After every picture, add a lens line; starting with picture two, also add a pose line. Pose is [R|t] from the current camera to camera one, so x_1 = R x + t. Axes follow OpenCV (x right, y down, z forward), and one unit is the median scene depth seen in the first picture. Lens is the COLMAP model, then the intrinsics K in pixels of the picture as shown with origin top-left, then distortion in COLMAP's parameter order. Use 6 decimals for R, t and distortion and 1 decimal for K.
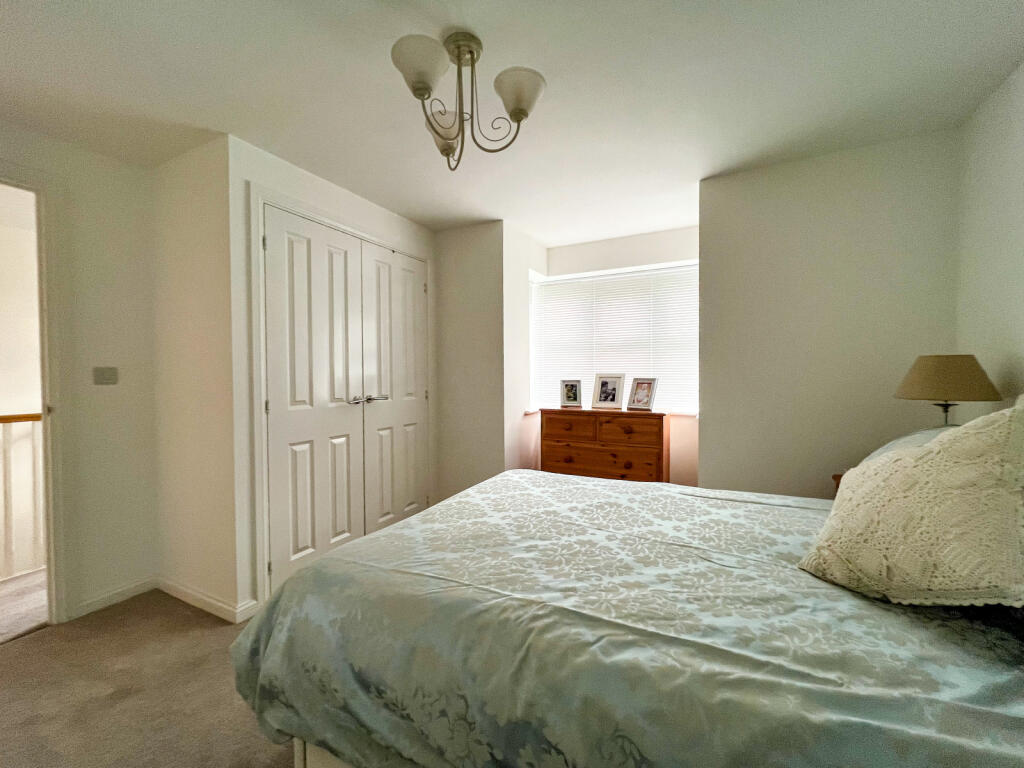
lens RADIAL K [[416.1, 0, 510.0], [0, 416.1, 382.2], [0, 0, 1]] dist [-0.001463, -0.000087]
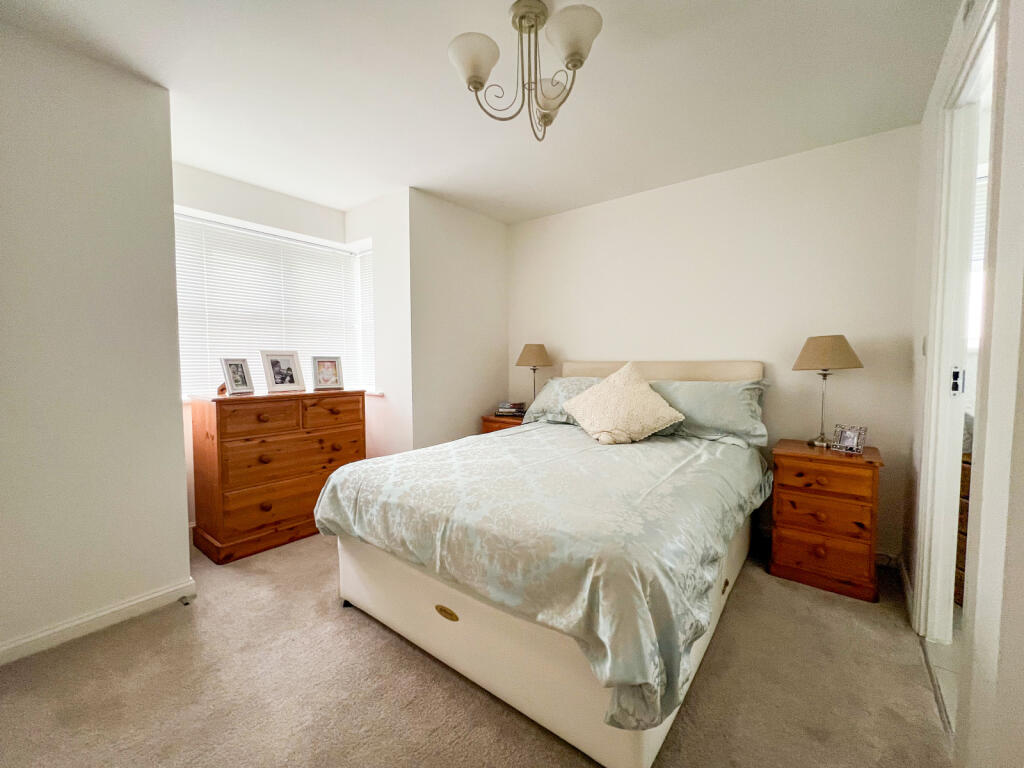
lens RADIAL K [[416.1, 0, 510.5], [0, 416.1, 383.4], [0, 0, 1]] dist [-0.001463, -0.000087]
pose [[0.183430, -0.047139, 0.981902, -0.518062], [0.018167, 0.998842, 0.044558, 0.016325], [-0.982865, 0.009664, 0.184074, 0.394514]]
